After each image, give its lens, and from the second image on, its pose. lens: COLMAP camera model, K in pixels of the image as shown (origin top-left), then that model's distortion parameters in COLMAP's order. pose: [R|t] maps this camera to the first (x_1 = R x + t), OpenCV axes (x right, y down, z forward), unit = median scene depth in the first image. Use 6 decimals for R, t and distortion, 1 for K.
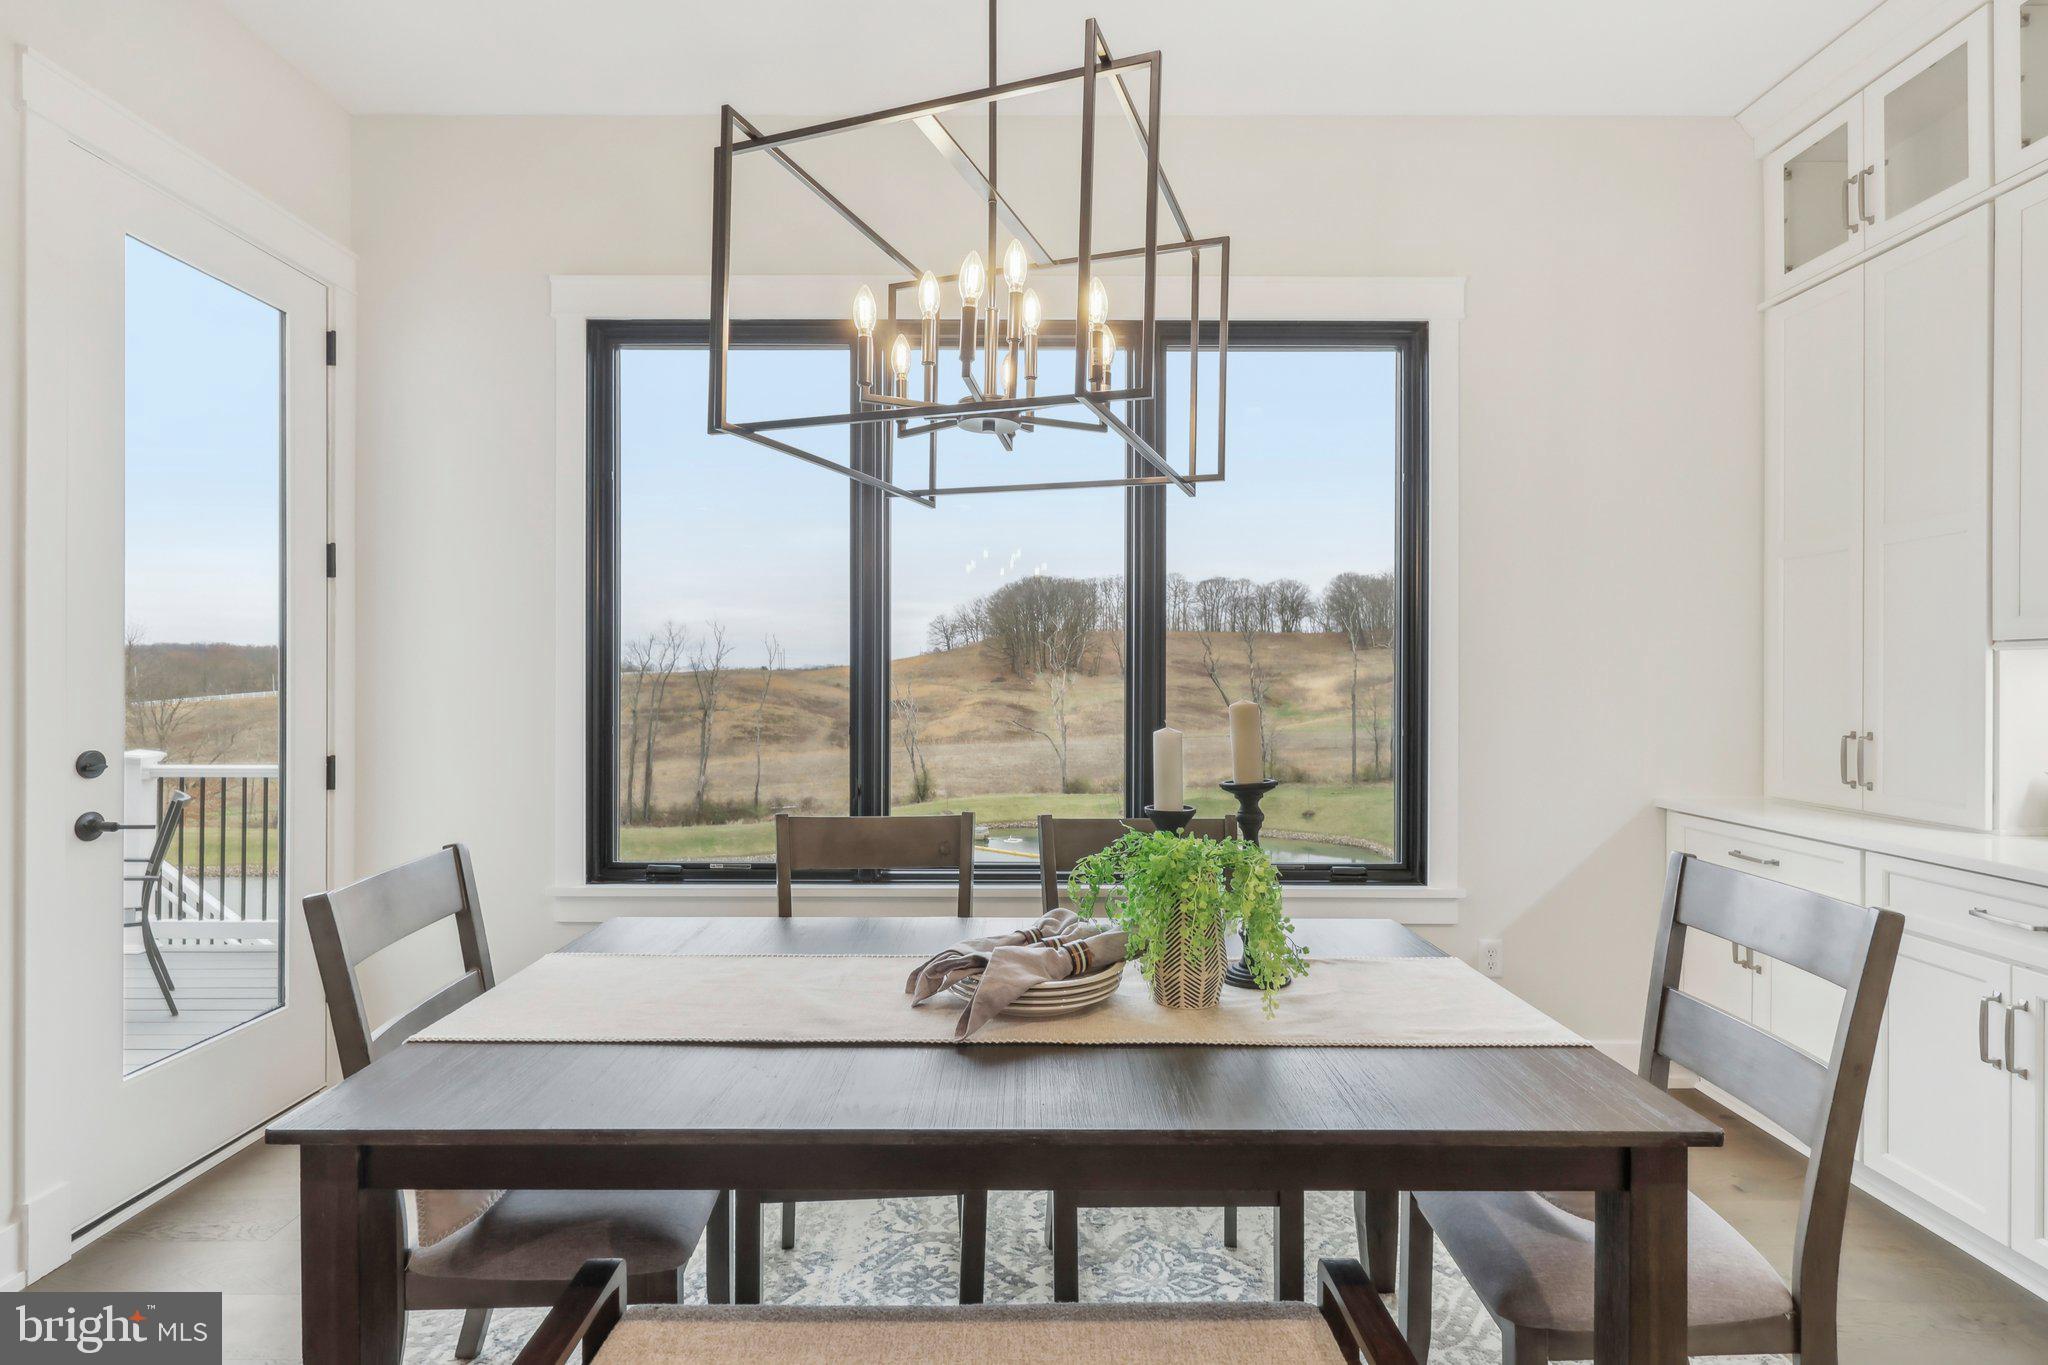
lens RADIAL K [[966.6, 0, 1015.6], [0, 966.6, 677.7], [0, 0, 1]] dist [-0.002008, -0.000067]
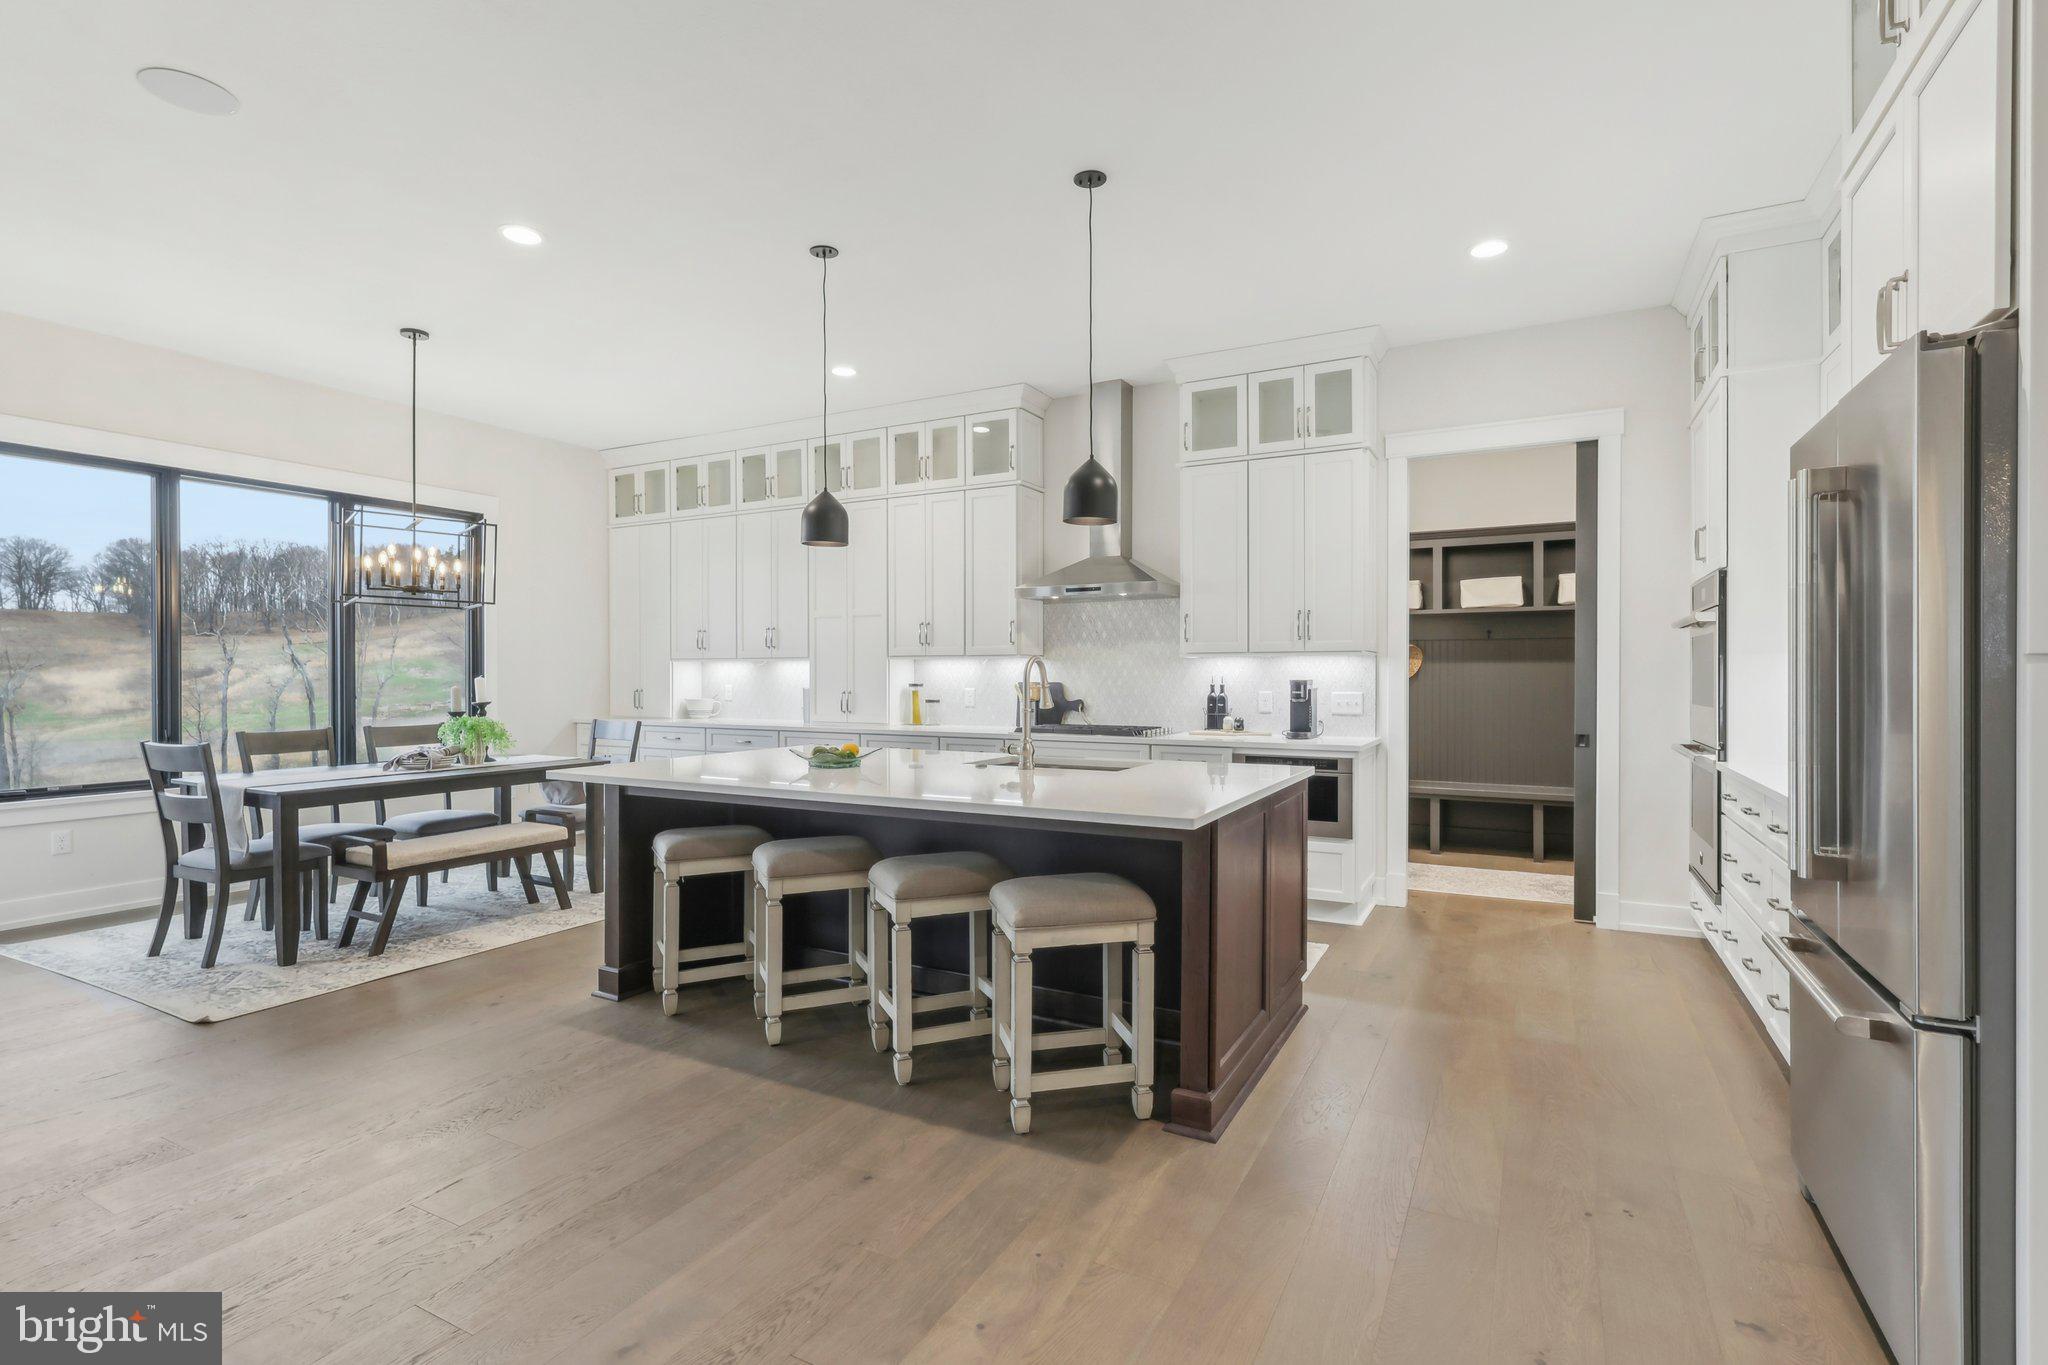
lens RADIAL K [[966.6, 0, 1015.6], [0, 966.6, 677.7], [0, 0, 1]] dist [-0.002008, -0.000067]
pose [[0.477183, -0.009431, 0.878753, -1.001380], [0.002622, 0.999953, 0.009307, -0.002148], [-0.878800, -0.002137, 0.477186, -1.217474]]
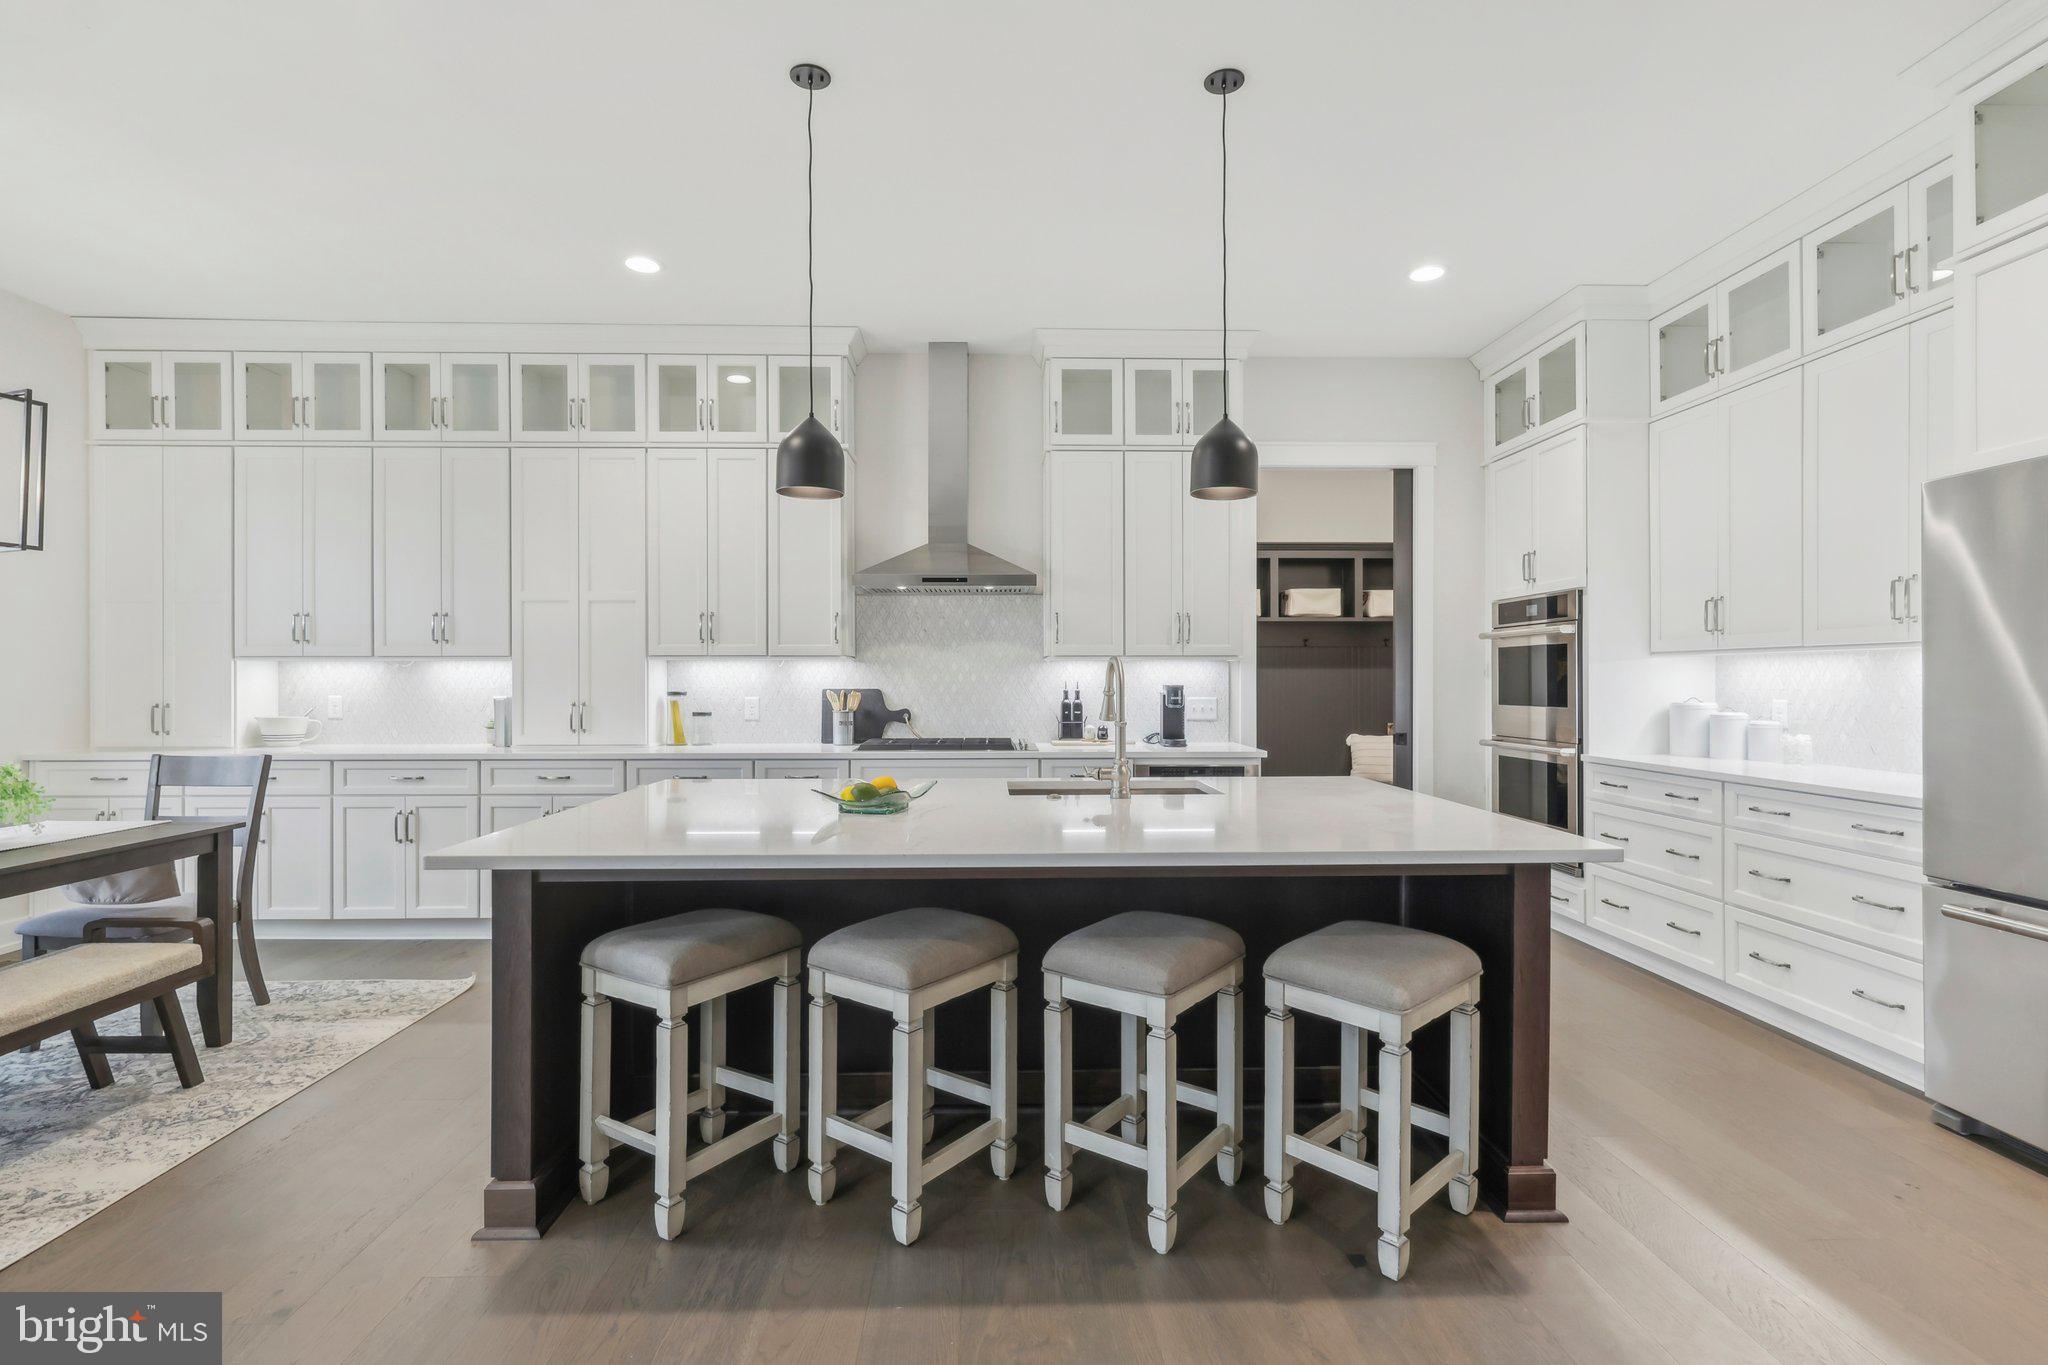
lens RADIAL K [[966.6, 0, 1015.6], [0, 966.6, 677.7], [0, 0, 1]] dist [-0.002008, -0.000067]
pose [[-0.030706, -0.004612, 0.999518, -0.890746], [-0.000055, 0.999989, 0.004613, -0.001149], [-0.999528, 0.000087, -0.030706, -0.498362]]
